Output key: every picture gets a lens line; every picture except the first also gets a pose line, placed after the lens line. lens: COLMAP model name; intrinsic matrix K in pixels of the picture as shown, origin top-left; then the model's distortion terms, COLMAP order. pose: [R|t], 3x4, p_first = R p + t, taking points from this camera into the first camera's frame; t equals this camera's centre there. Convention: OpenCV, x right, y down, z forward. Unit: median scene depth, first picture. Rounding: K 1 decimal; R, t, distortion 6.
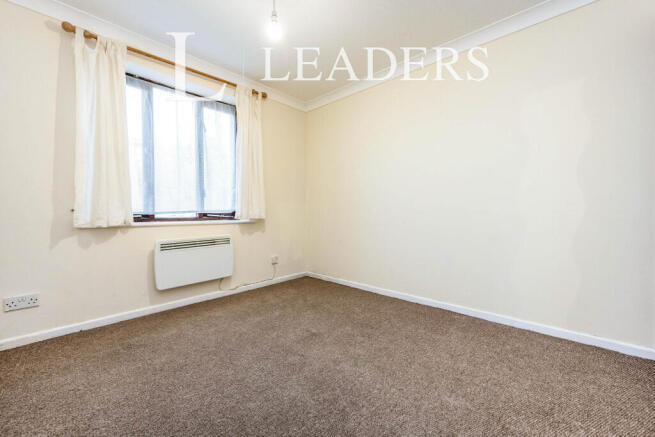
lens RADIAL K [[260.3, 0, 327.2], [0, 260.3, 217.2], [0, 0, 1]] dist [0.002210, -0.000033]
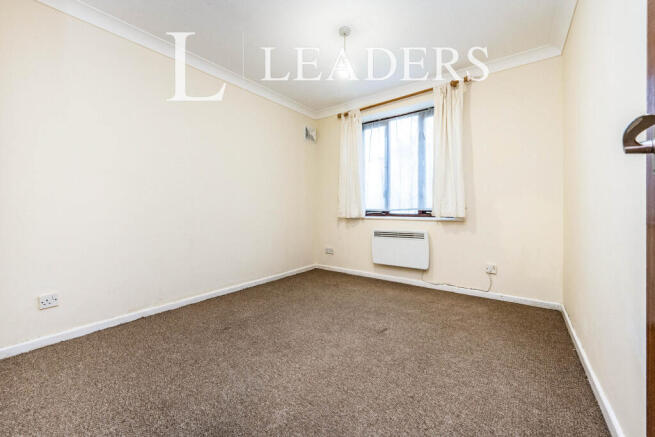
lens RADIAL K [[260.3, 0, 326.7], [0, 260.3, 212.6], [0, 0, 1]] dist [0.002210, -0.000033]
pose [[0.102448, 0.013001, -0.994653, 0.675046], [-0.019292, 0.999752, 0.011080, -0.012013], [0.994551, 0.018054, 0.102673, 0.503843]]
